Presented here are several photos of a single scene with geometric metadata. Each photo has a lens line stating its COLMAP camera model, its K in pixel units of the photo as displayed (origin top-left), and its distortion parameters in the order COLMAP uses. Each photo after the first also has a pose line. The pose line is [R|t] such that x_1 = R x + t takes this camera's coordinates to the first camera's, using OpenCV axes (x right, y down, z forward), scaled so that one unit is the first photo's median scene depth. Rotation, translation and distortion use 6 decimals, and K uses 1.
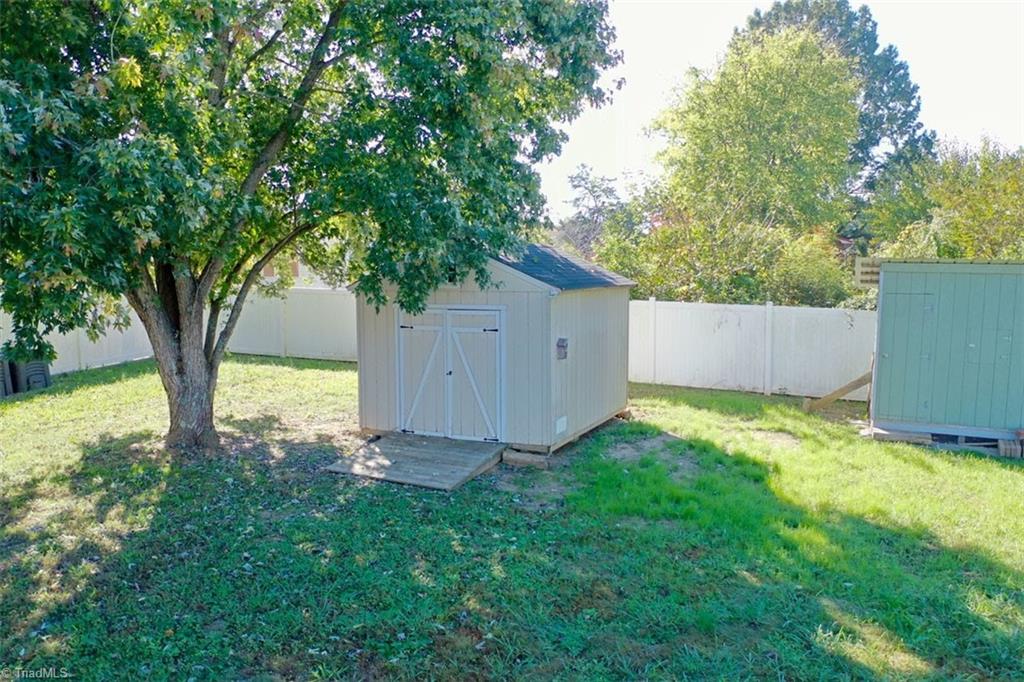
lens RADIAL K [[796.2, 0, 512.0], [0, 796.2, 341.0], [0, 0, 1]] dist [-0.002703, 0.001965]
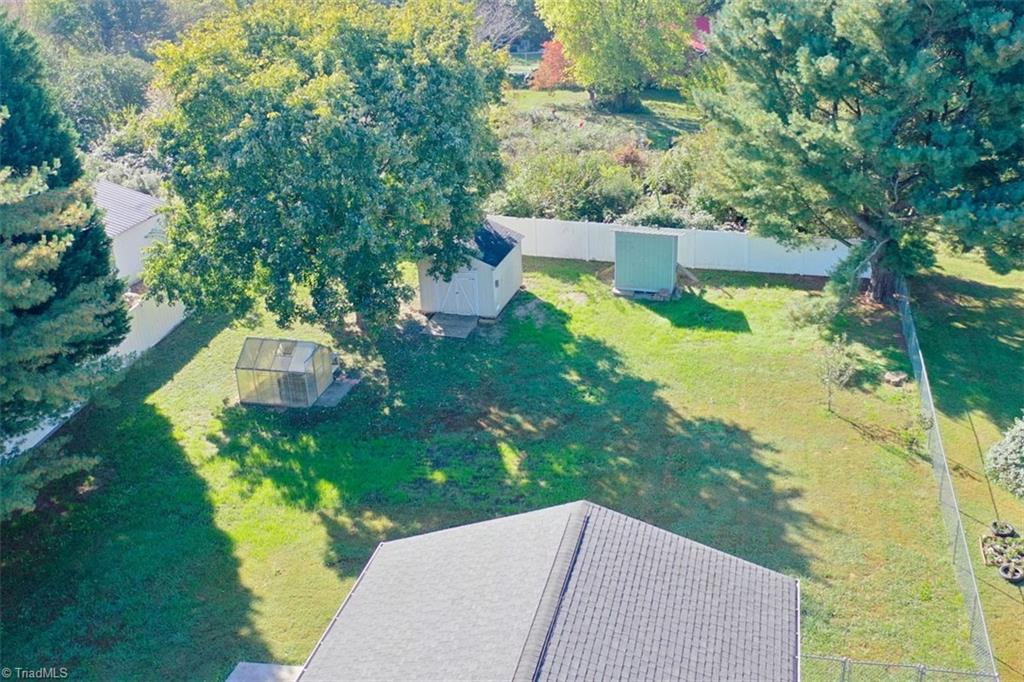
lens RADIAL K [[960.1, 0, 624.5], [0, 960.1, 340.9], [0, 0, 1]] dist [0.078248, 0.003799]
pose [[0.973360, -0.085873, 0.212594, -0.217476], [0.007709, 0.938947, 0.343975, -0.874732], [-0.229152, -0.333173, 0.914596, -2.083767]]
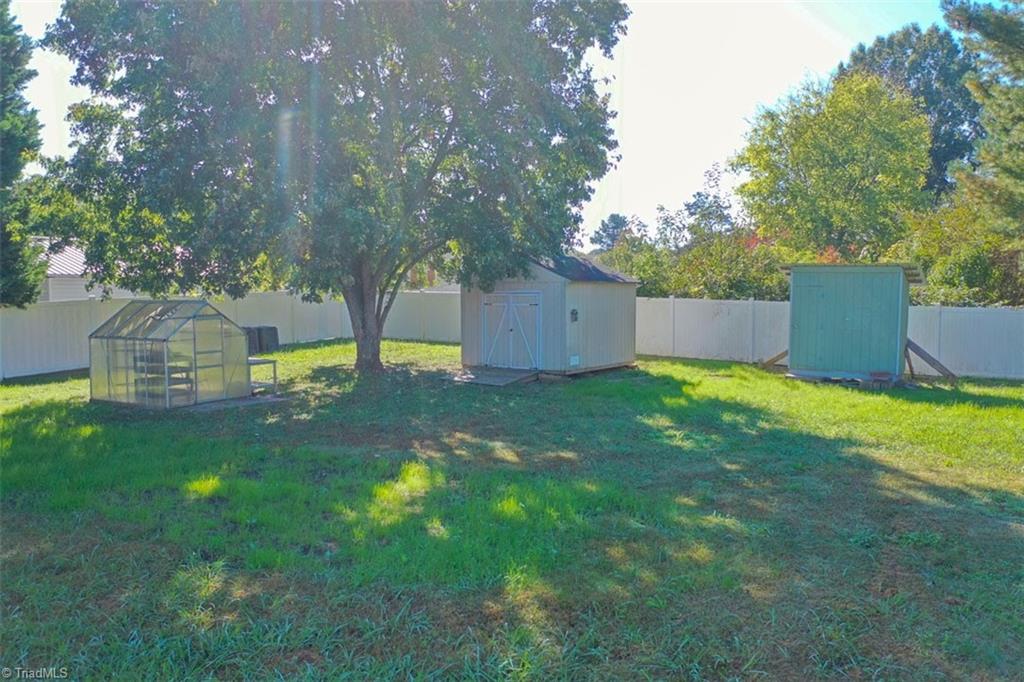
lens RADIAL K [[796.2, 0, 512.0], [0, 796.2, 341.0], [0, 0, 1]] dist [-0.002703, 0.001965]
pose [[0.984267, 0.009575, -0.176429, 0.210735], [-0.015549, 0.999350, -0.032510, 0.110873], [0.176003, 0.034741, 0.983776, -0.644236]]
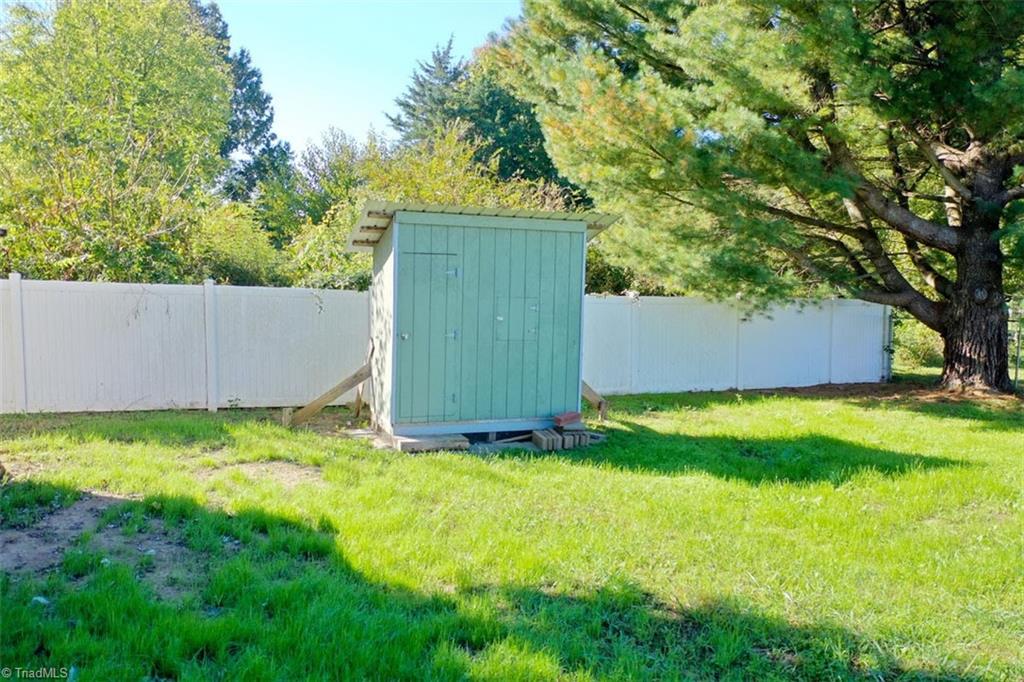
lens RADIAL K [[796.2, 0, 512.0], [0, 796.2, 341.0], [0, 0, 1]] dist [-0.002703, 0.001965]
pose [[0.708527, -0.043268, 0.704356, 0.018168], [0.059514, 0.998226, 0.001453, 0.027970], [-0.703170, 0.040889, 0.709845, 0.420023]]
